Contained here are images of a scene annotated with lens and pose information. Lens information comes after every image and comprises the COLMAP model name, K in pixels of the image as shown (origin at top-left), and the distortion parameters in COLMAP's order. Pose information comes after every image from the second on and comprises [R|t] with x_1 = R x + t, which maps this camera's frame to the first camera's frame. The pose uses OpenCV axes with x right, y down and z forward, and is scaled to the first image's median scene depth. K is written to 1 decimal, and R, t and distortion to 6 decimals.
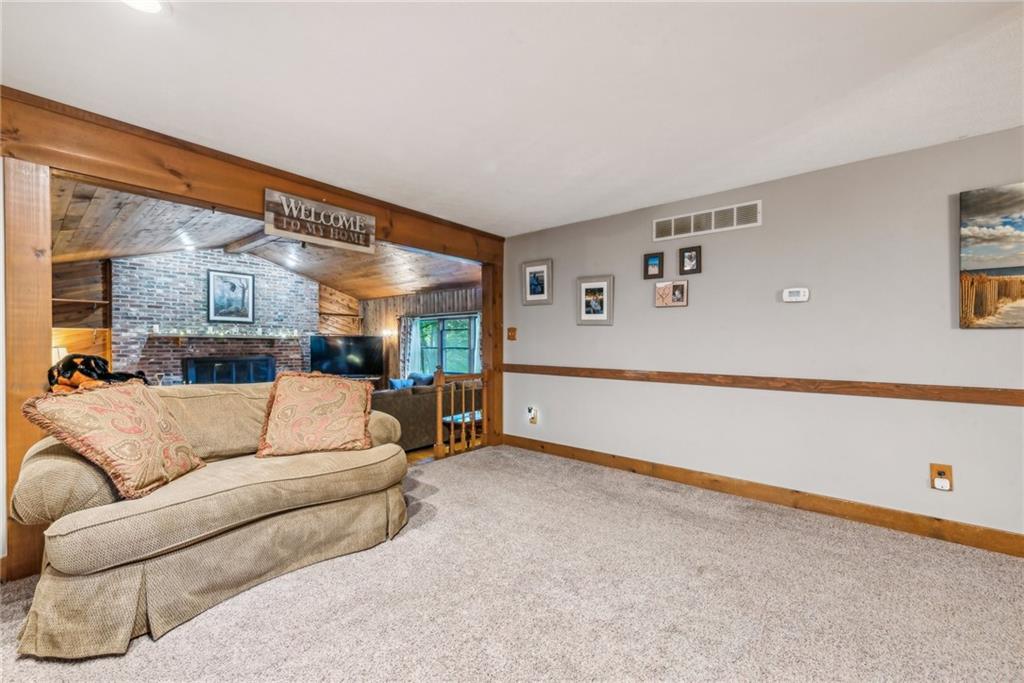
lens RADIAL K [[411.0, 0, 519.9], [0, 411.0, 348.3], [0, 0, 1]] dist [0.000085, -0.000205]
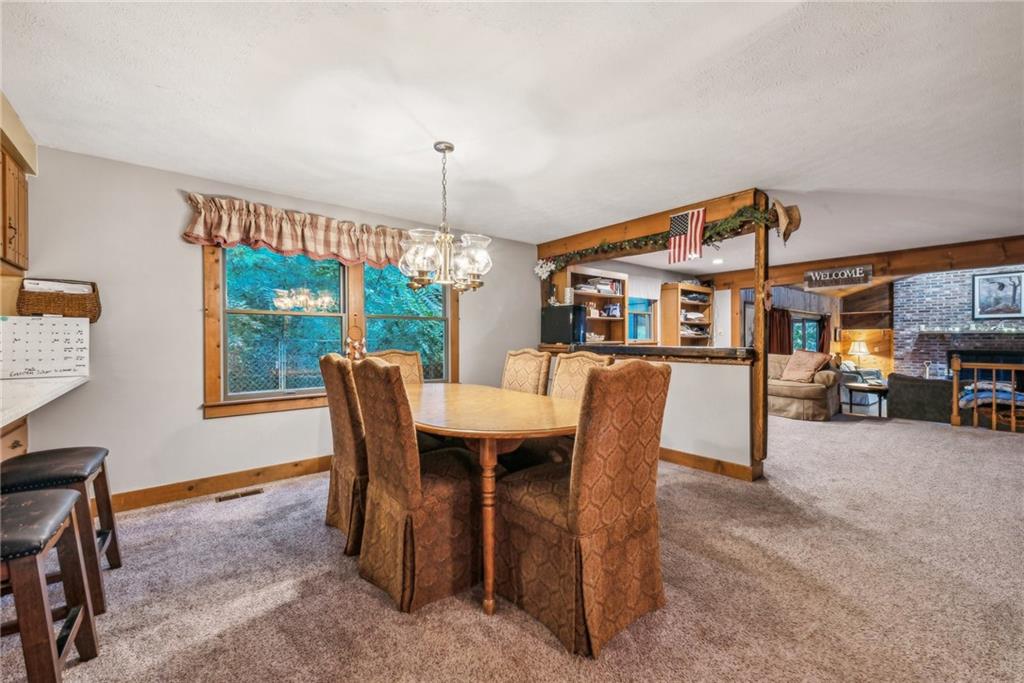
lens RADIAL K [[416.5, 0, 513.5], [0, 416.5, 340.3], [0, 0, 1]] dist [0.007062, -0.000361]
pose [[-0.187580, -0.000766, -0.982249, 0.662496], [-0.008896, 0.999960, 0.000919, 0.004073], [0.982209, 0.008910, -0.187579, -0.057532]]
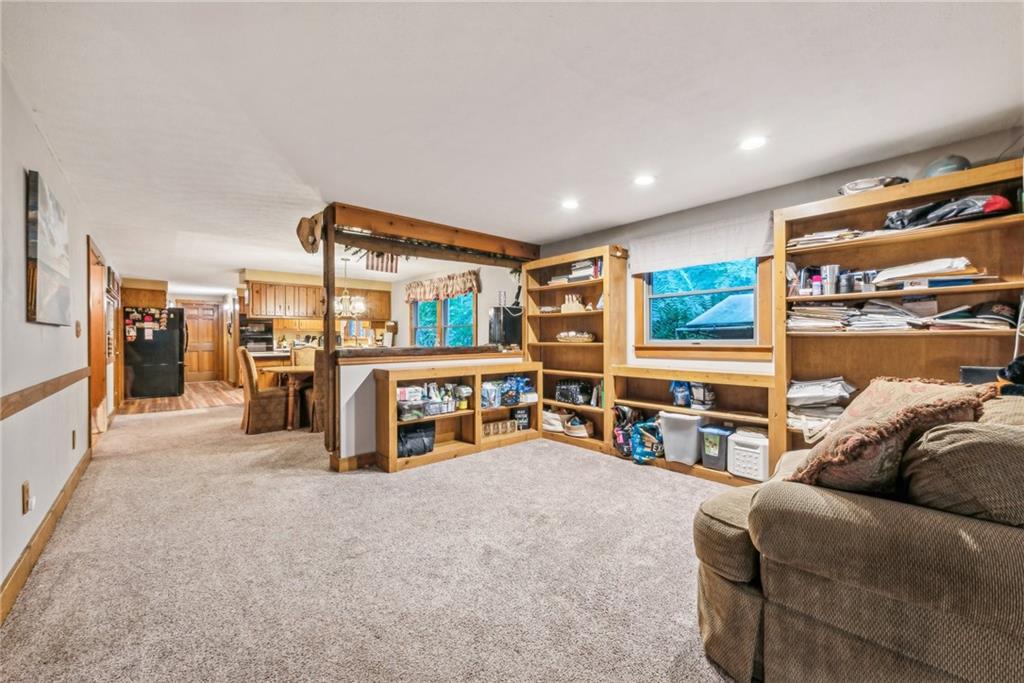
lens RADIAL K [[404.7, 0, 512.0], [0, 404.7, 341.5], [0, 0, 1]] dist [-0.000944, -0.000142]
pose [[-0.987848, -0.001824, 0.155410, -0.014554], [0.001256, 0.999805, 0.019715, -0.005167], [-0.155415, 0.019671, -0.987653, 0.477133]]
